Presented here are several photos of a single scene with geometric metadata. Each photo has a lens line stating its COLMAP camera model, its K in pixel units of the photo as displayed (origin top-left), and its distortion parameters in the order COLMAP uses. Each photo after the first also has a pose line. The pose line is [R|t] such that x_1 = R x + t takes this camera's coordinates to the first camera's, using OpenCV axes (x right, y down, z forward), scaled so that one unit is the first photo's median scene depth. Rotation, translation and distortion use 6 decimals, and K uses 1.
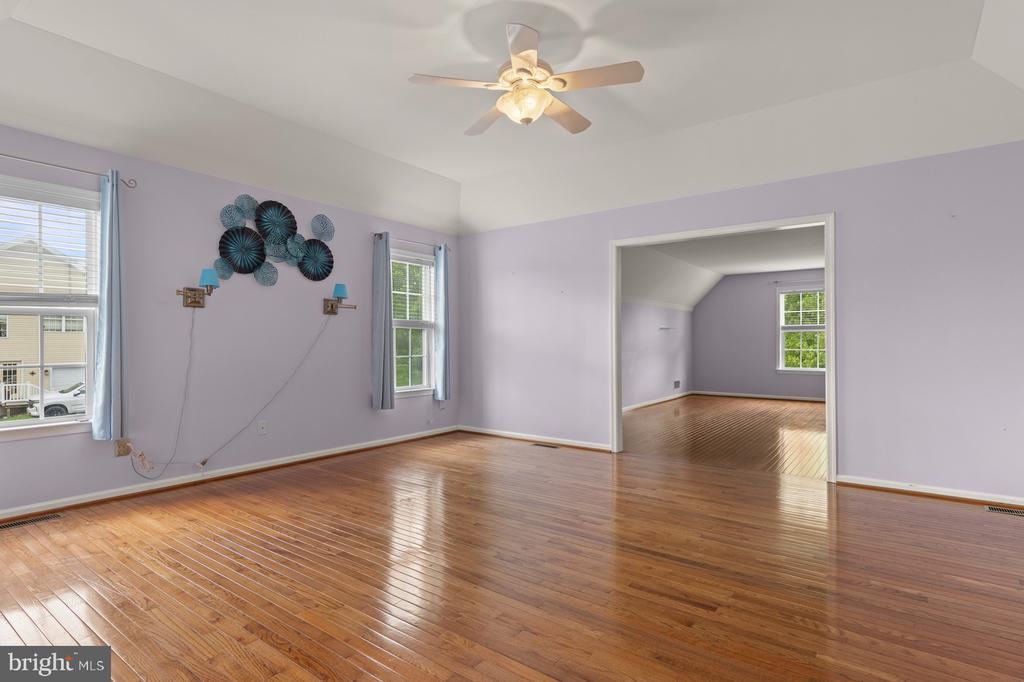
lens RADIAL K [[525.7, 0, 512.0], [0, 525.7, 341.0], [0, 0, 1]] dist [0.017057, -0.000189]
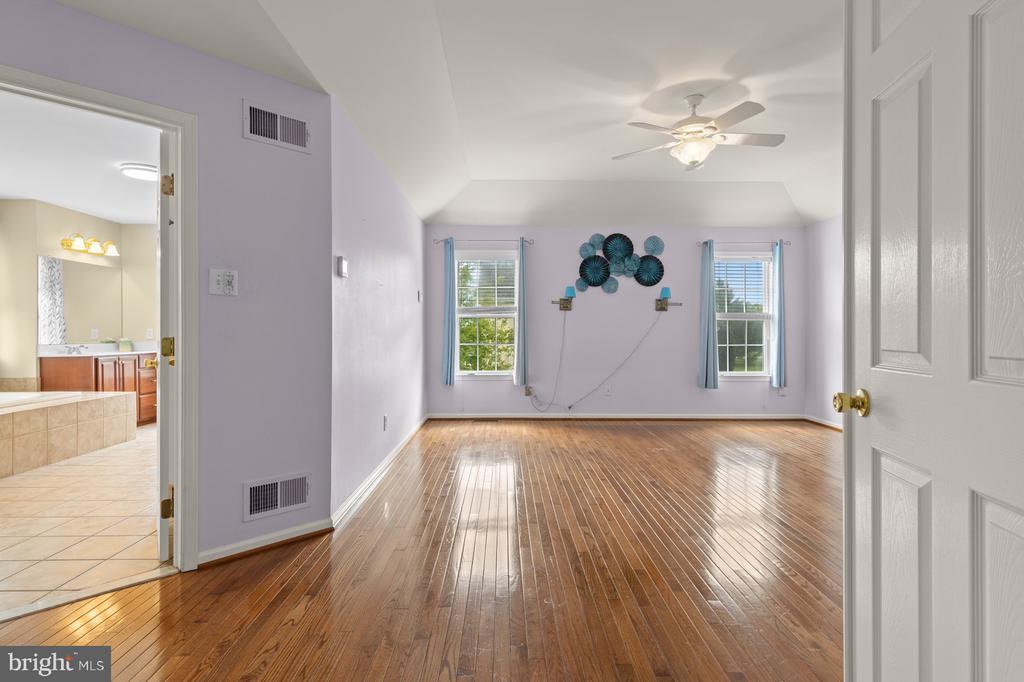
lens RADIAL K [[525.7, 0, 512.0], [0, 525.7, 341.0], [0, 0, 1]] dist [0.017057, -0.000189]
pose [[0.613780, 0.016242, -0.789310, 0.508197], [-0.000058, 0.999789, 0.020528, -0.003290], [0.789477, -0.012554, 0.613652, -0.102616]]
